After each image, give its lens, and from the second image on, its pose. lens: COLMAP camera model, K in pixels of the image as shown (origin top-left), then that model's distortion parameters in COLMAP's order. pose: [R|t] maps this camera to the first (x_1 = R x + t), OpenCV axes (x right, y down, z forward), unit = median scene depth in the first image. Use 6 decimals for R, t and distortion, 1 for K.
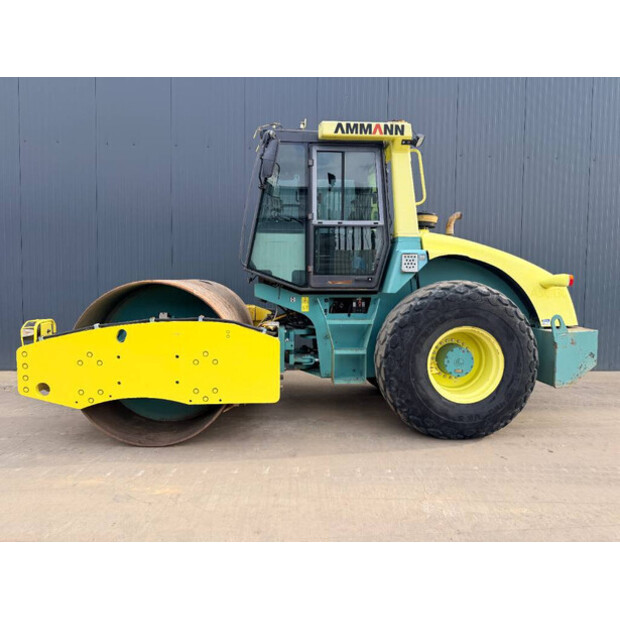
lens RADIAL K [[440.3, 0, 311.6], [0, 440.3, 306.5], [0, 0, 1]] dist [0.028256, -0.031907]
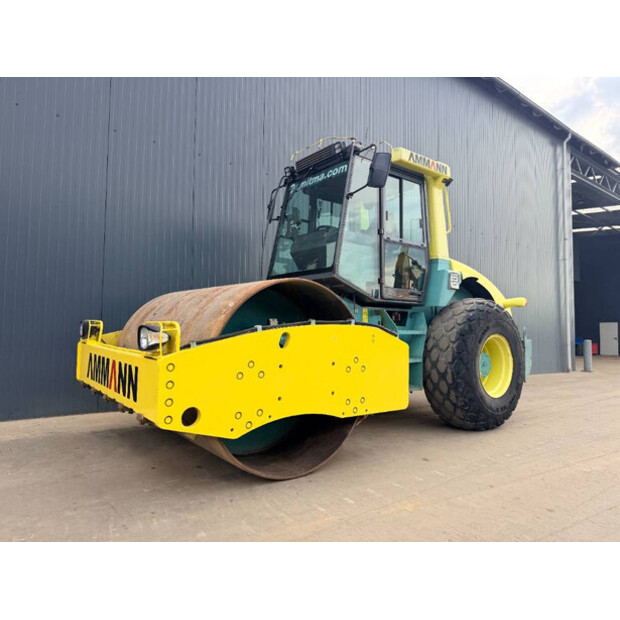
lens RADIAL K [[440.3, 0, 310.3], [0, 440.3, 306.3], [0, 0, 1]] dist [0.028256, -0.031907]
pose [[0.825425, 0.037978, 0.563233, -0.773792], [0.022063, 0.994802, -0.099412, 0.077934], [-0.564081, 0.094484, 0.820296, 0.268198]]
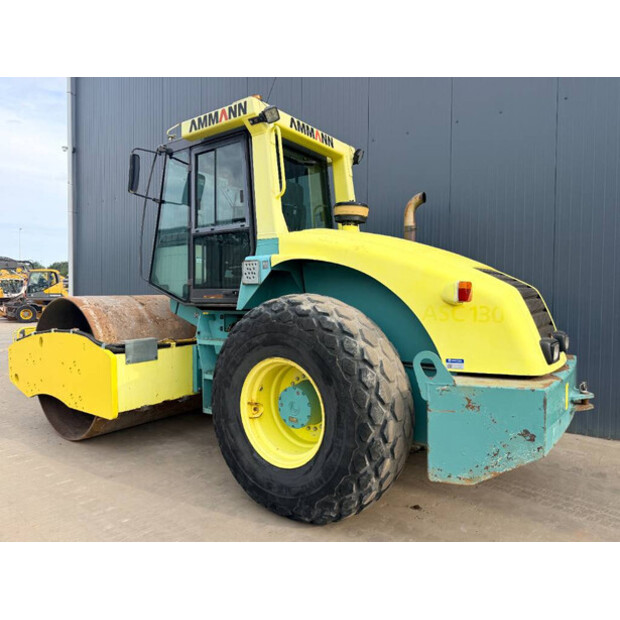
lens RADIAL K [[440.3, 0, 308.3], [0, 440.3, 311.0], [0, 0, 1]] dist [0.028256, -0.031907]
pose [[0.770593, 0.014792, -0.637155, 0.832735], [-0.032982, 0.999317, -0.016690, -0.020342], [0.636473, 0.033876, 0.770555, 0.476650]]
